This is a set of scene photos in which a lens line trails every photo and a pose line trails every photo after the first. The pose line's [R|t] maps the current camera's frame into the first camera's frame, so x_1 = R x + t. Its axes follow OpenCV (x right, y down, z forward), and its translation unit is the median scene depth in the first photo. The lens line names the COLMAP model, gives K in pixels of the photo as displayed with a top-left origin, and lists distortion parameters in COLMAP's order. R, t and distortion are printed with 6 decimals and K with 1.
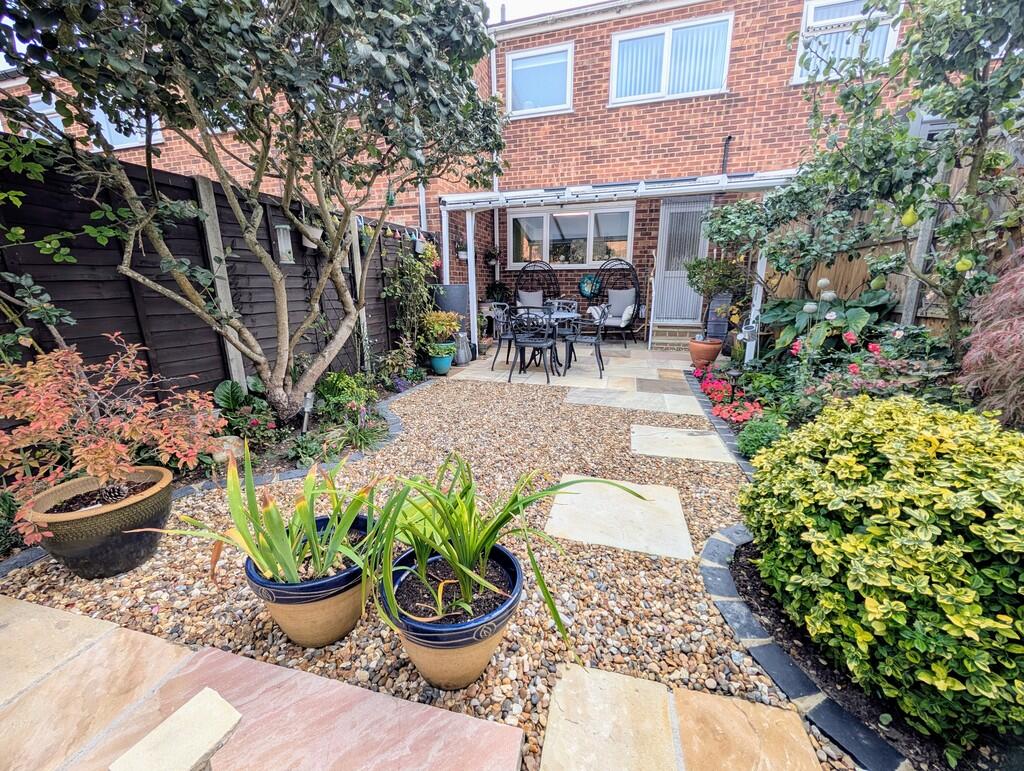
lens RADIAL K [[387.0, 0, 512.6], [0, 387.0, 384.2], [0, 0, 1]] dist [0.000465, 0.000148]
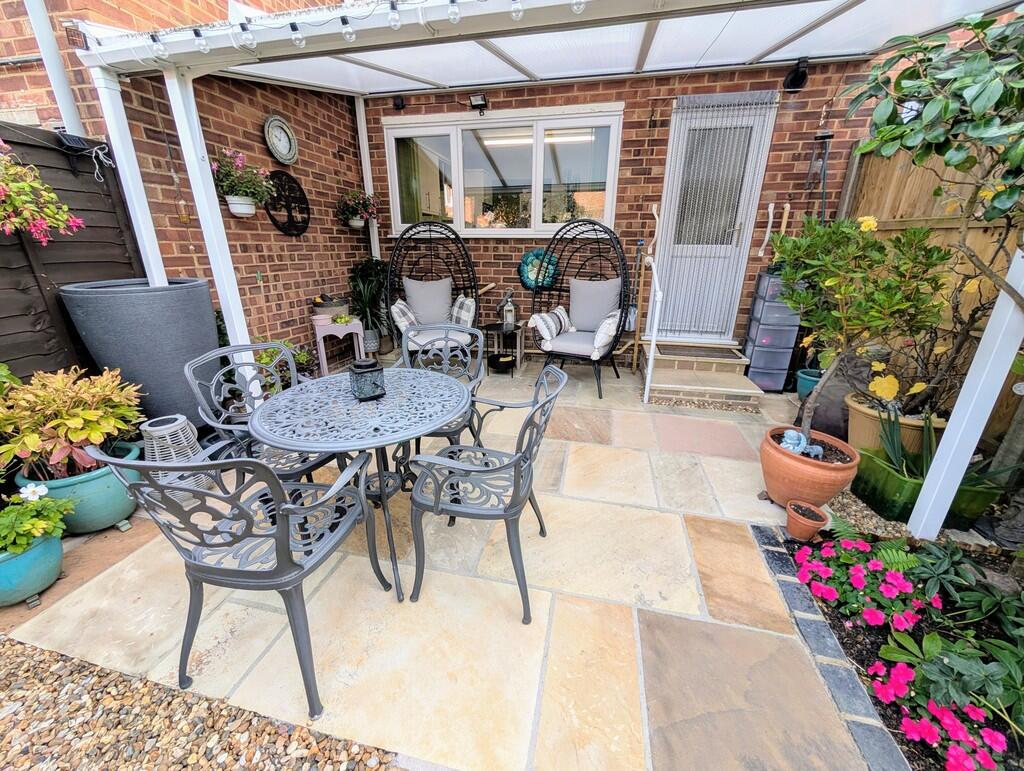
lens RADIAL K [[387.0, 0, 515.8], [0, 387.0, 381.6], [0, 0, 1]] dist [0.000465, 0.000148]
pose [[0.997422, -0.010963, 0.070912, 0.135179], [0.005140, 0.996637, 0.081787, -0.148987], [-0.071570, -0.081212, 0.994124, 0.468676]]
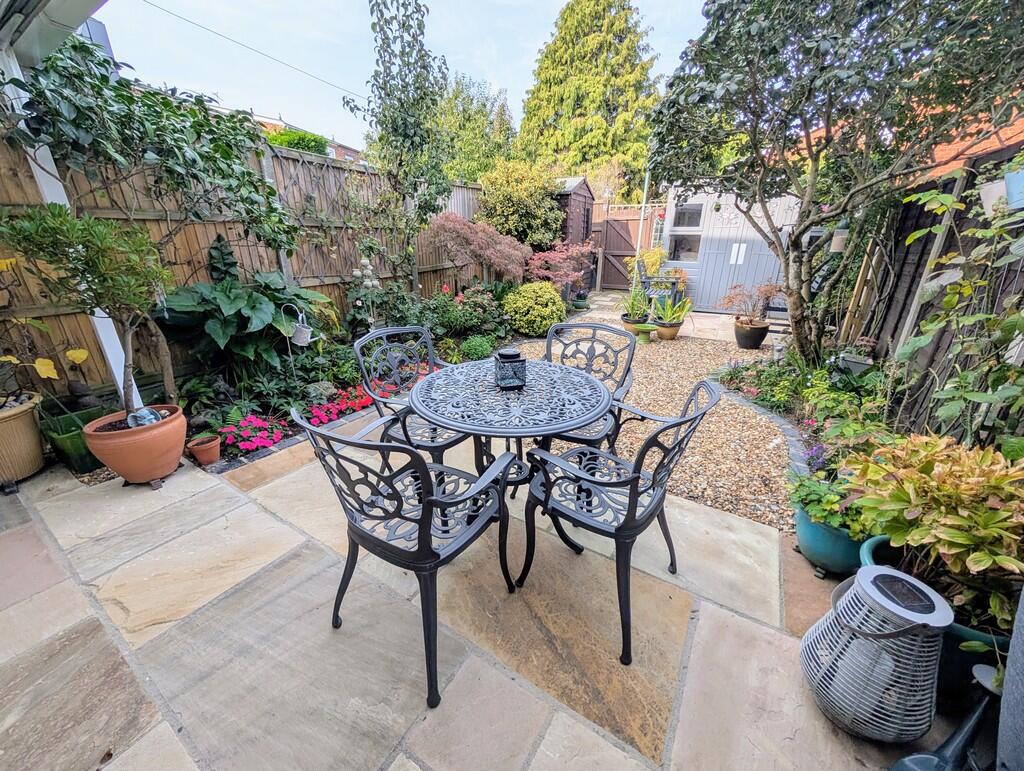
lens RADIAL K [[387.0, 0, 514.5], [0, 387.0, 380.3], [0, 0, 1]] dist [0.000465, 0.000148]
pose [[-0.963276, -0.091160, 0.252567, 0.017808], [0.067442, 0.828317, 0.556186, -0.244469], [-0.259907, 0.552794, -0.791749, 0.833351]]
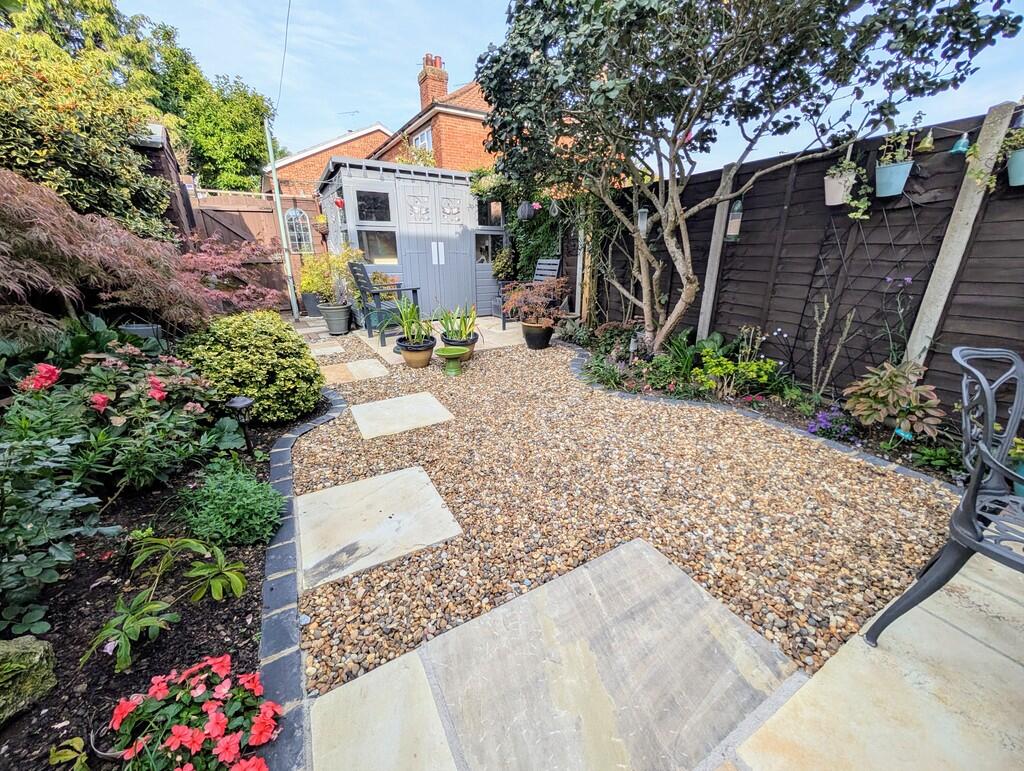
lens RADIAL K [[387.0, 0, 514.2], [0, 387.0, 383.2], [0, 0, 1]] dist [0.000465, 0.000148]
pose [[-0.703434, 0.239077, -0.669344, 0.244478], [-0.168689, 0.858666, 0.483980, -0.150218], [0.690452, 0.453359, -0.563686, 0.550386]]
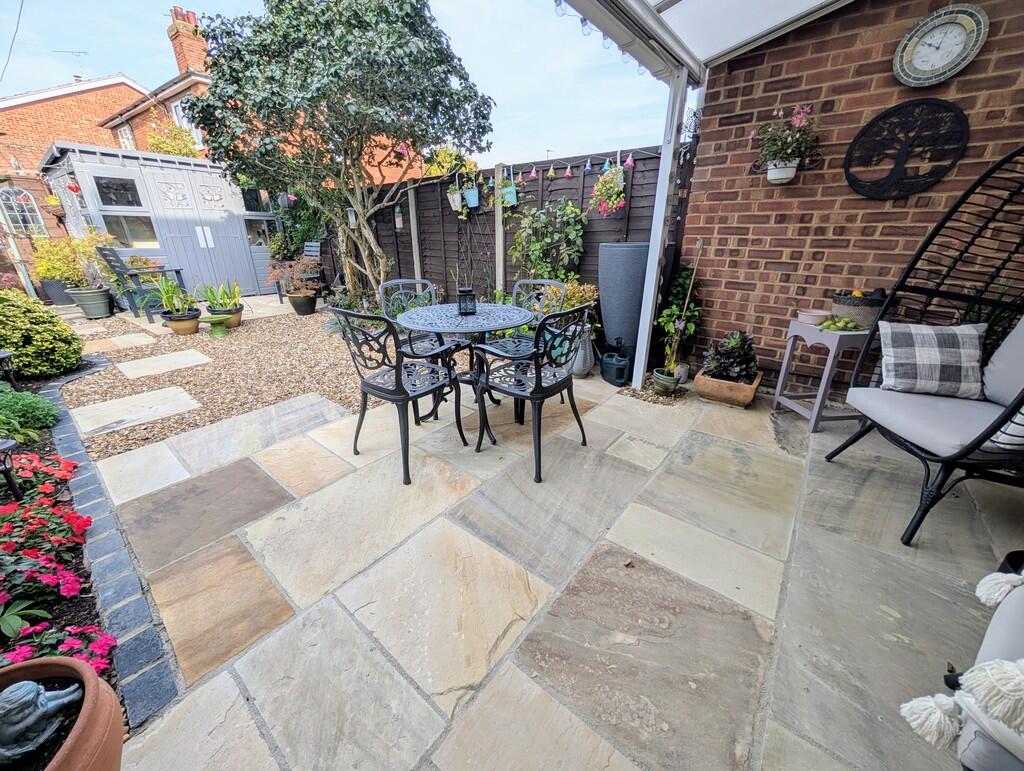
lens RADIAL K [[387.0, 0, 513.7], [0, 387.0, 383.2], [0, 0, 1]] dist [0.000465, 0.000148]
pose [[-0.381850, 0.346317, -0.856887, 0.337442], [-0.226980, 0.863607, 0.450181, -0.224155], [0.895919, 0.366398, -0.251162, 0.800817]]
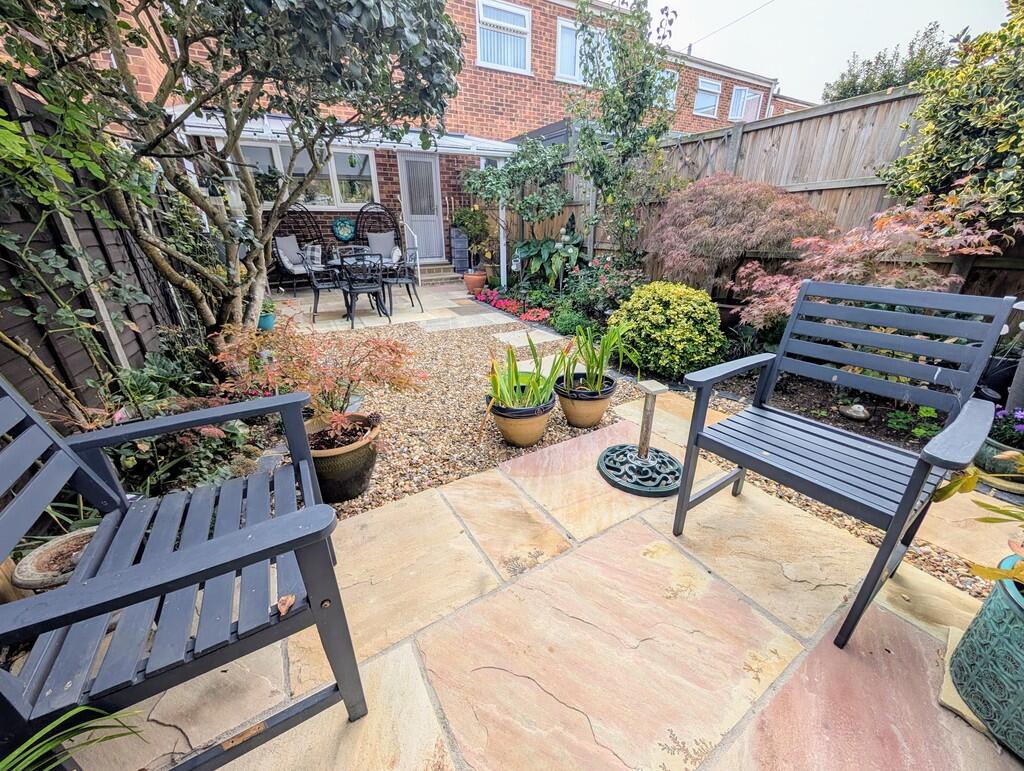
lens RADIAL K [[387.0, 0, 512.4], [0, 387.0, 382.9], [0, 0, 1]] dist [0.000465, 0.000148]
pose [[0.709504, -0.268882, 0.651388, -0.267930], [0.172949, 0.962516, 0.208932, -0.004501], [-0.683149, -0.035581, 0.729411, -0.047940]]
